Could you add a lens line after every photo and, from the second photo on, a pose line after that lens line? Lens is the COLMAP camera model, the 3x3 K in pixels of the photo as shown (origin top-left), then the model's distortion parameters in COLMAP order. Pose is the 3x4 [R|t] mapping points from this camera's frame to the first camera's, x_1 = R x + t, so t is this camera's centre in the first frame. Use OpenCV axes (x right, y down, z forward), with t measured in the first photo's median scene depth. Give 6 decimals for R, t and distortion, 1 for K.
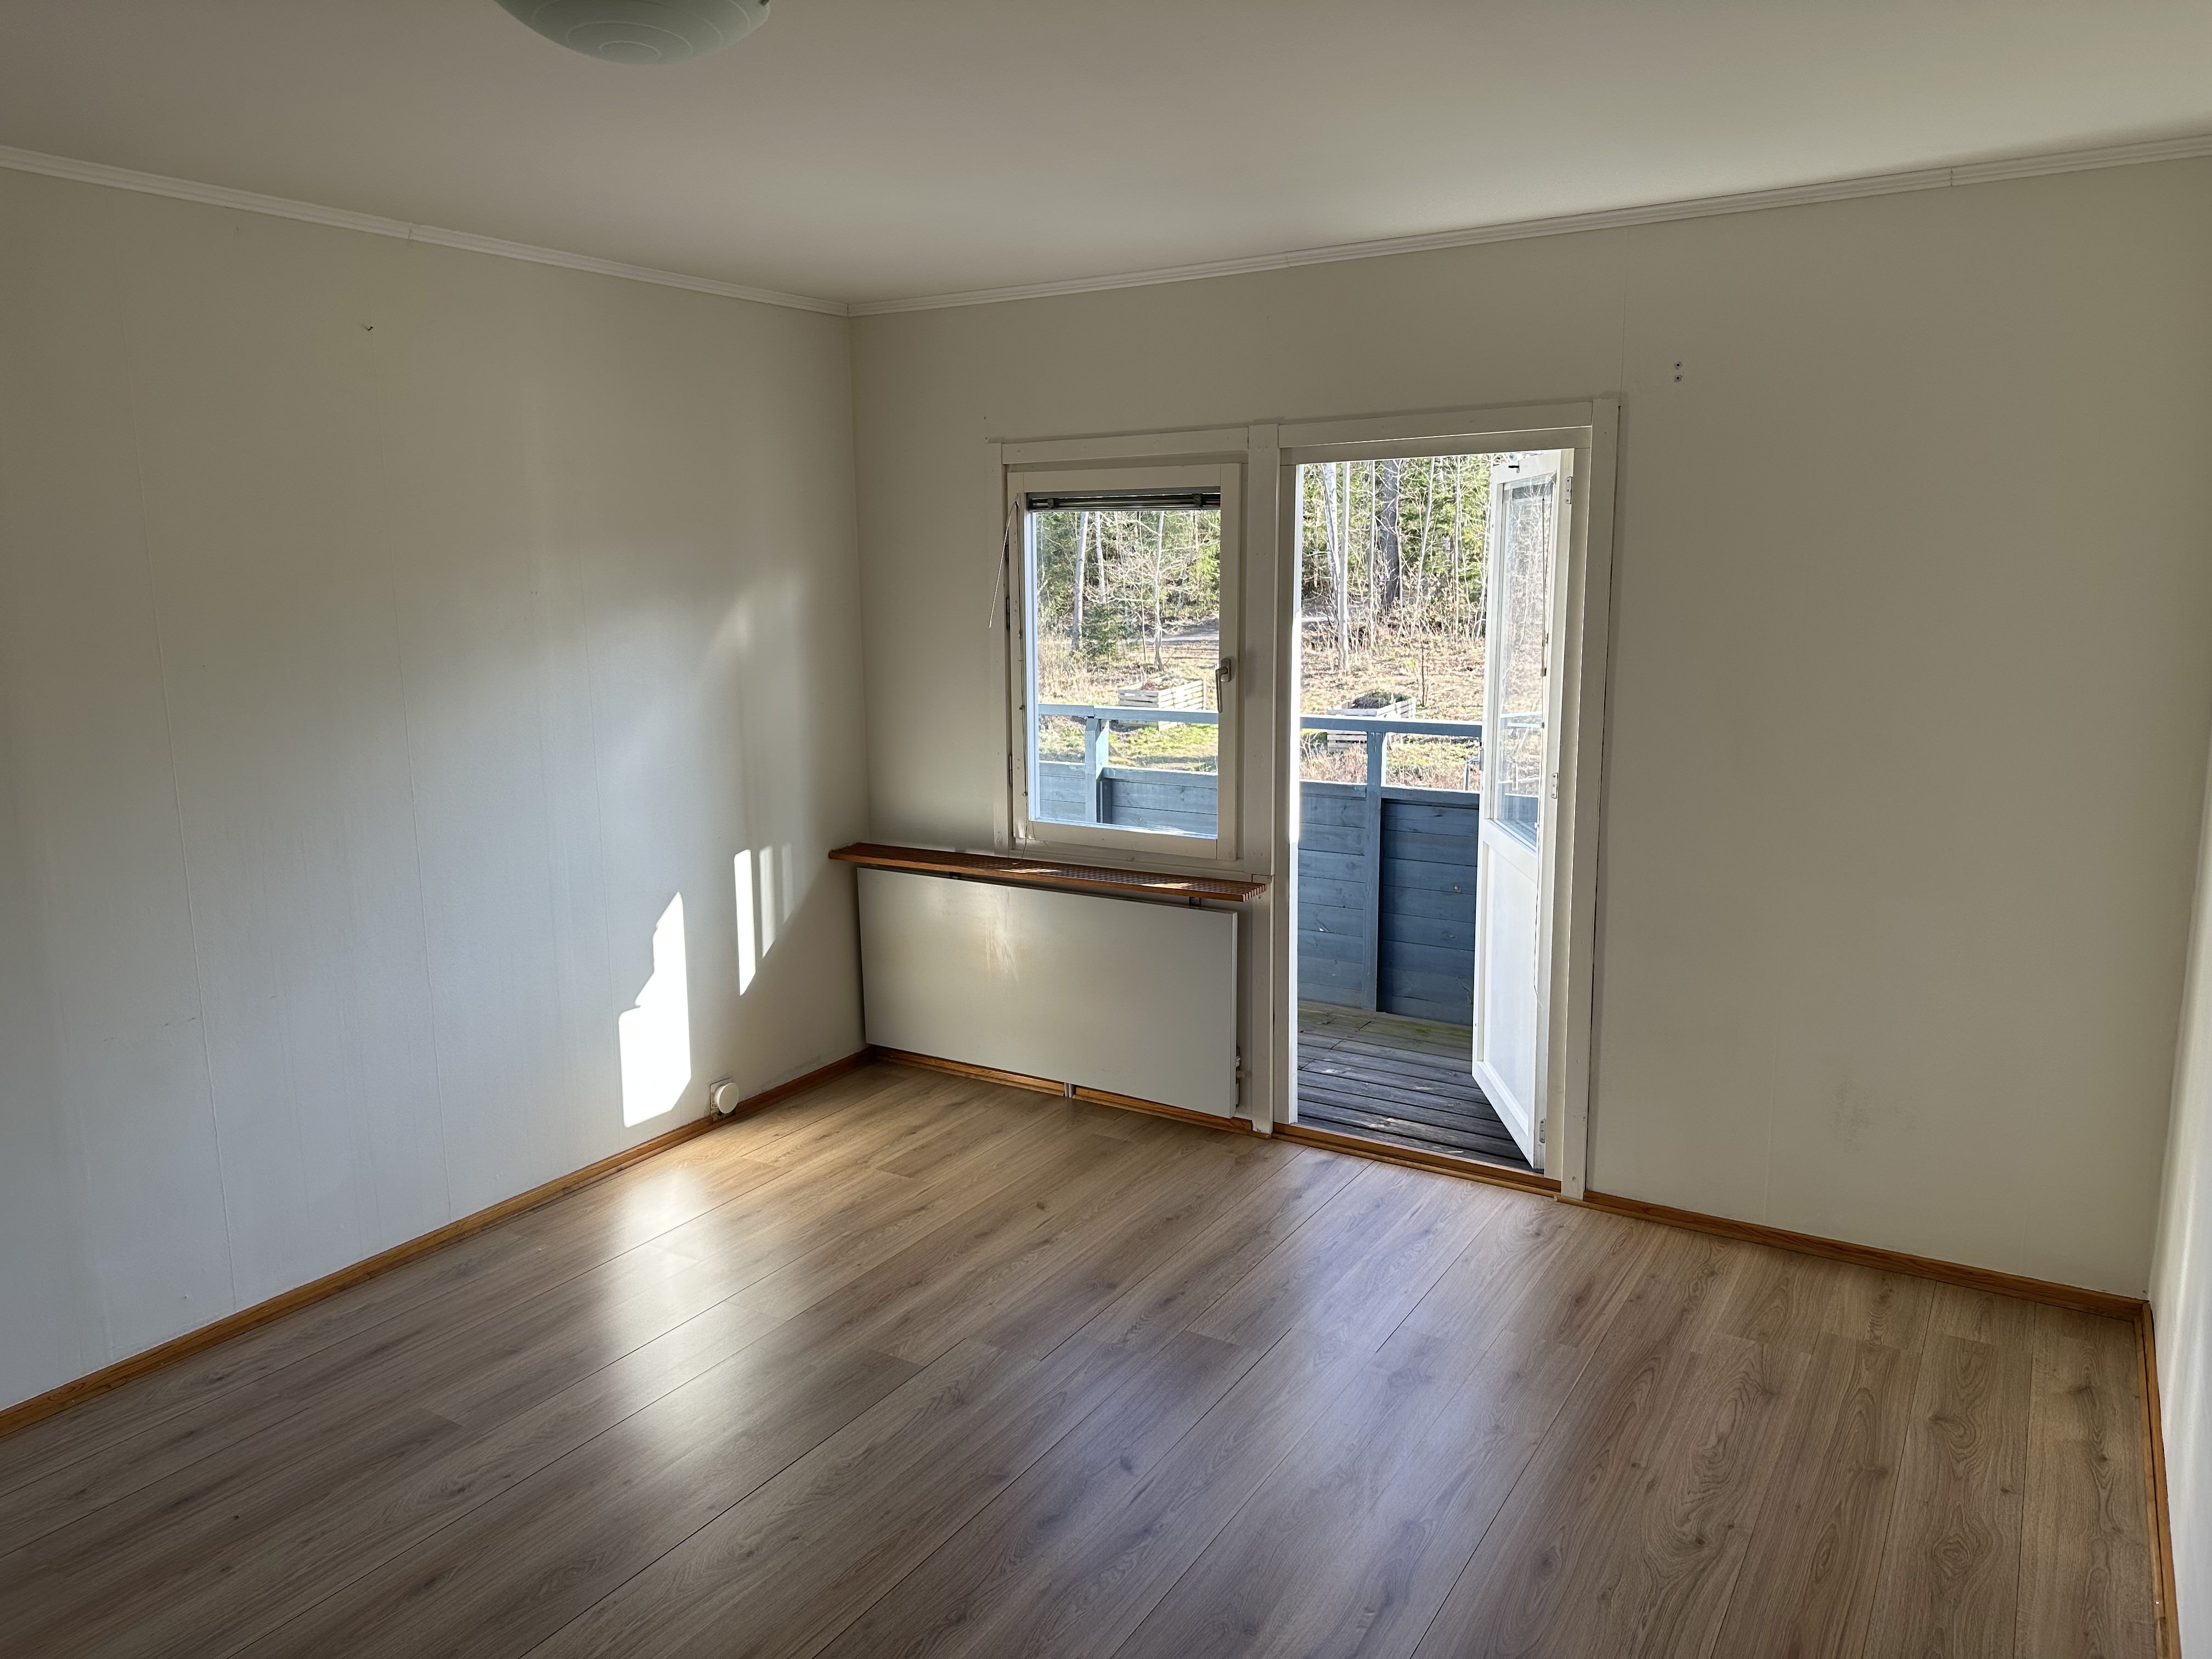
lens RADIAL K [[1550.5, 0, 1106.0], [0, 1550.5, 829.5], [0, 0, 1]] dist [0.193935, -0.266445]
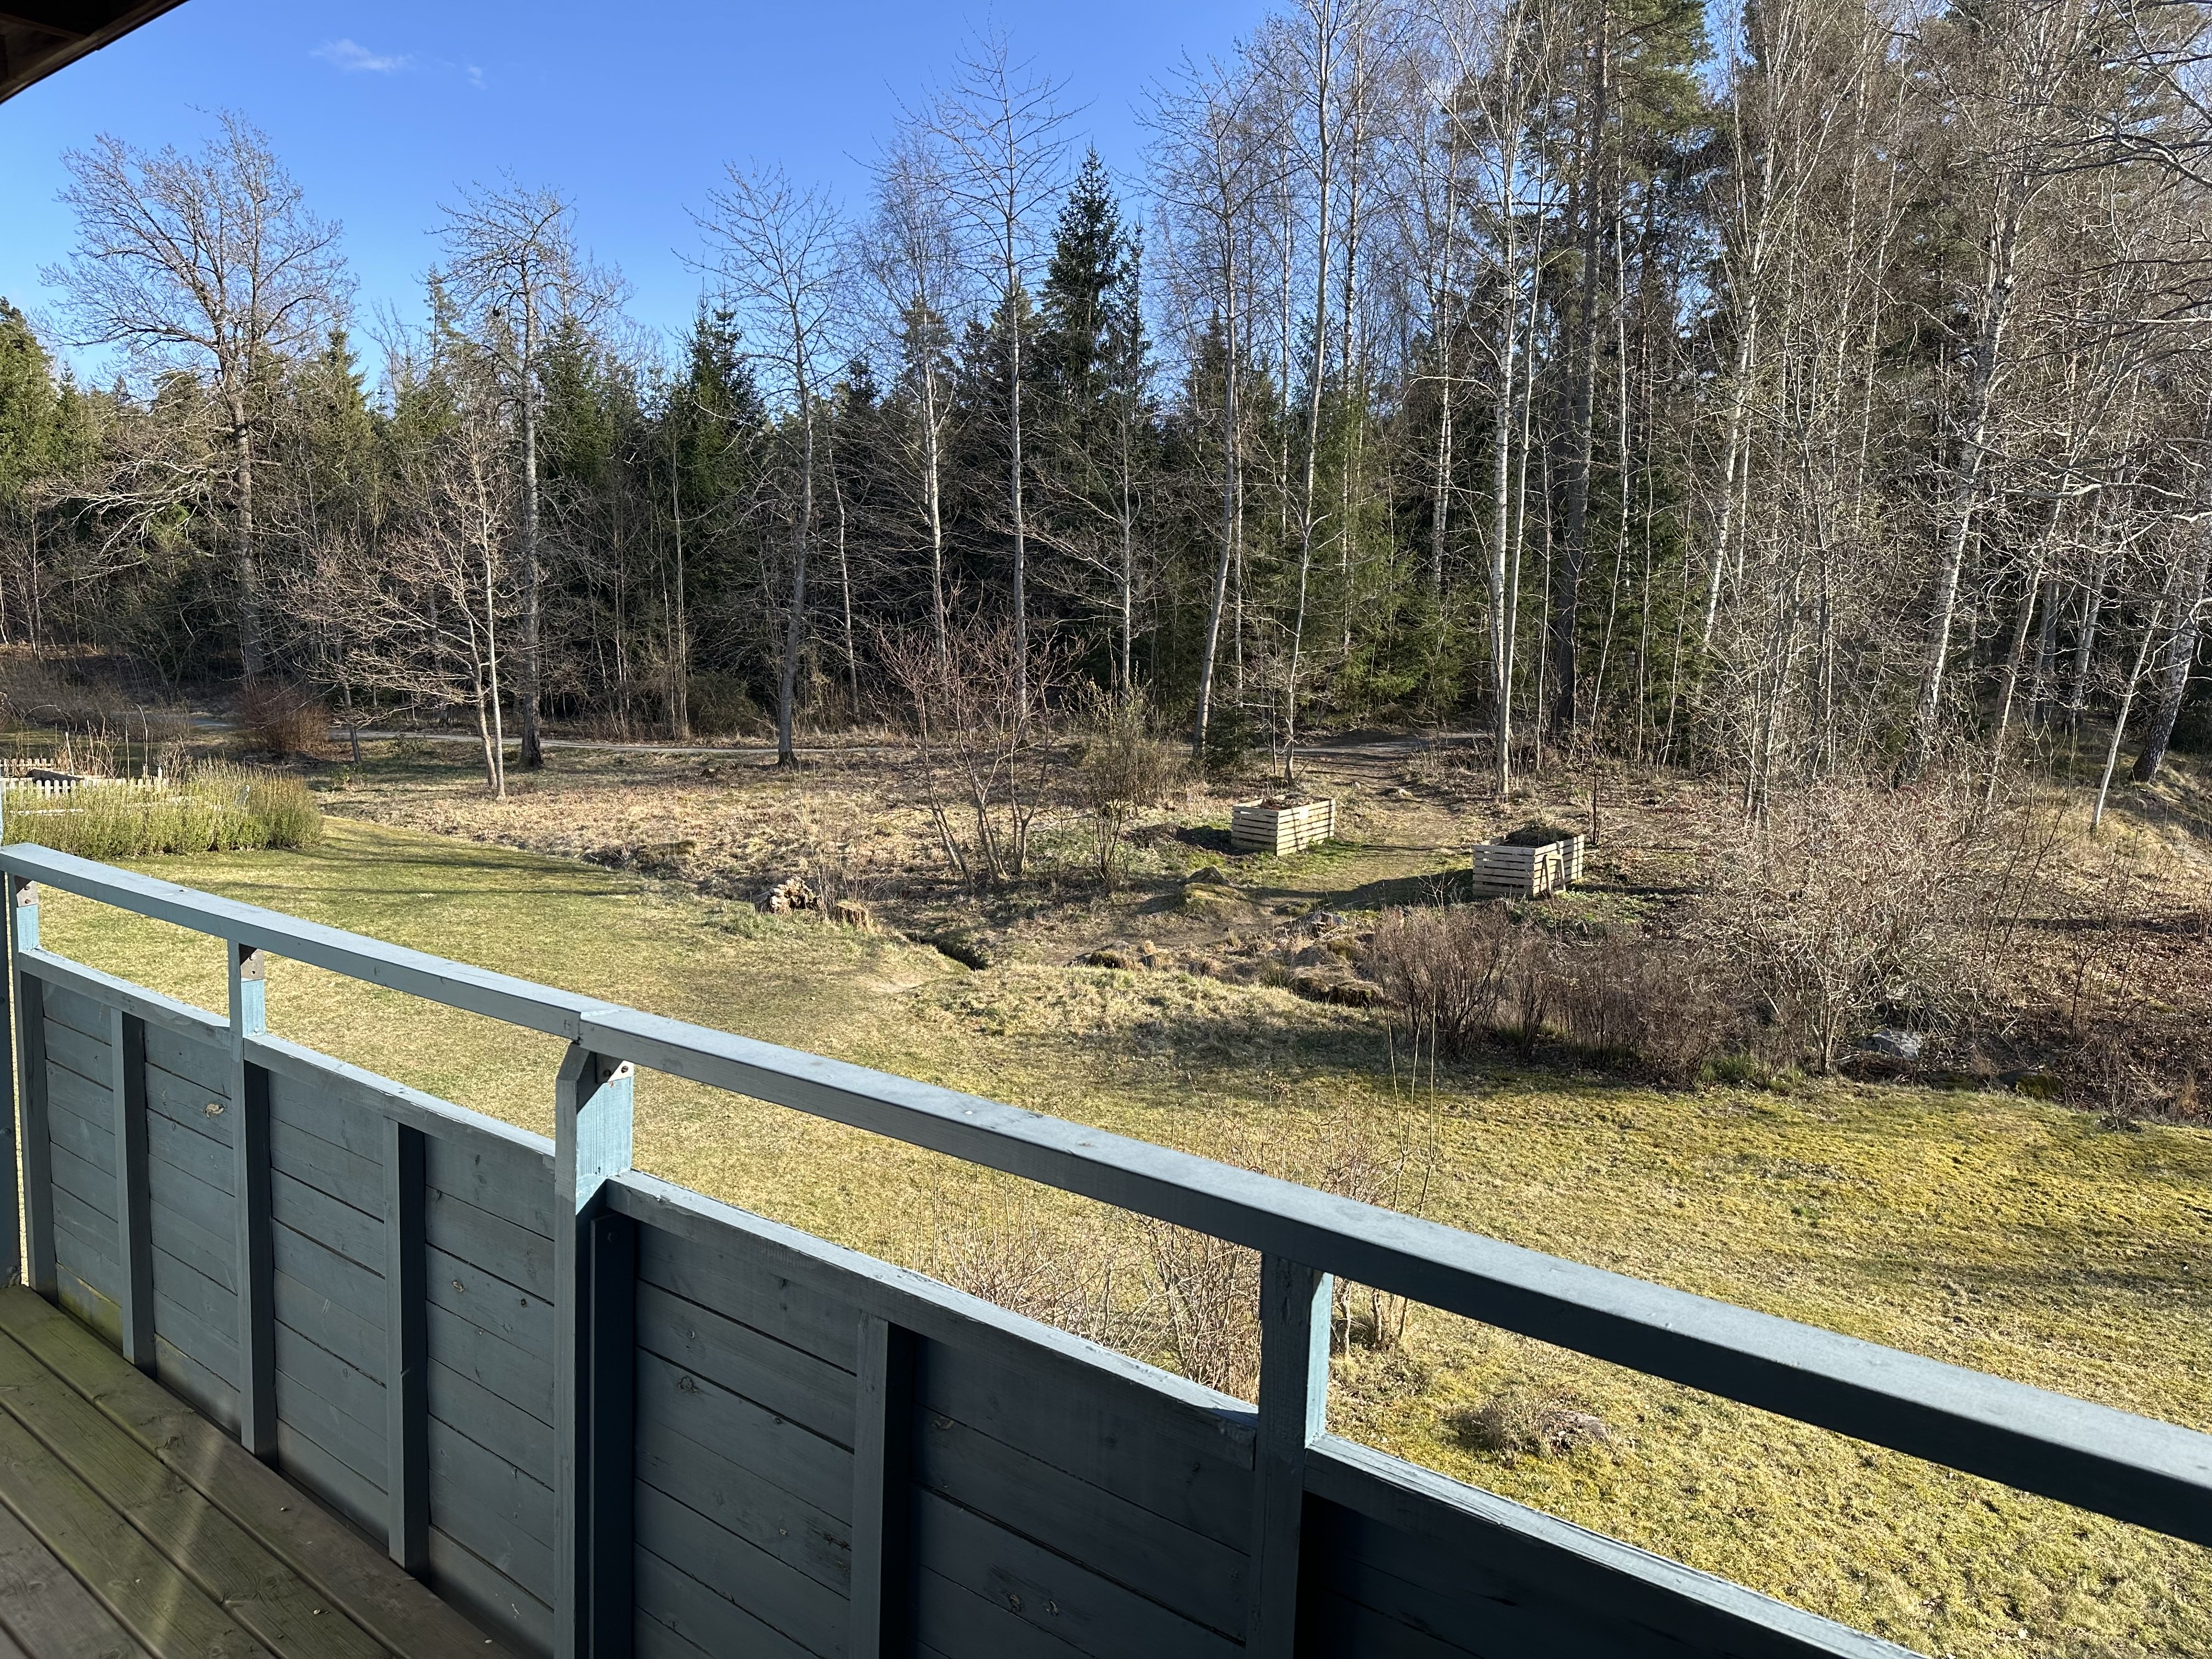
lens RADIAL K [[1521.7, 0, 1095.9], [0, 1521.7, 847.0], [0, 0, 1]] dist [0.093652, -0.001972]
pose [[0.991694, 0.052916, -0.117233, 0.207396], [-0.058613, 0.997235, -0.045691, -0.148910], [0.114491, 0.052183, 0.992053, 0.896096]]
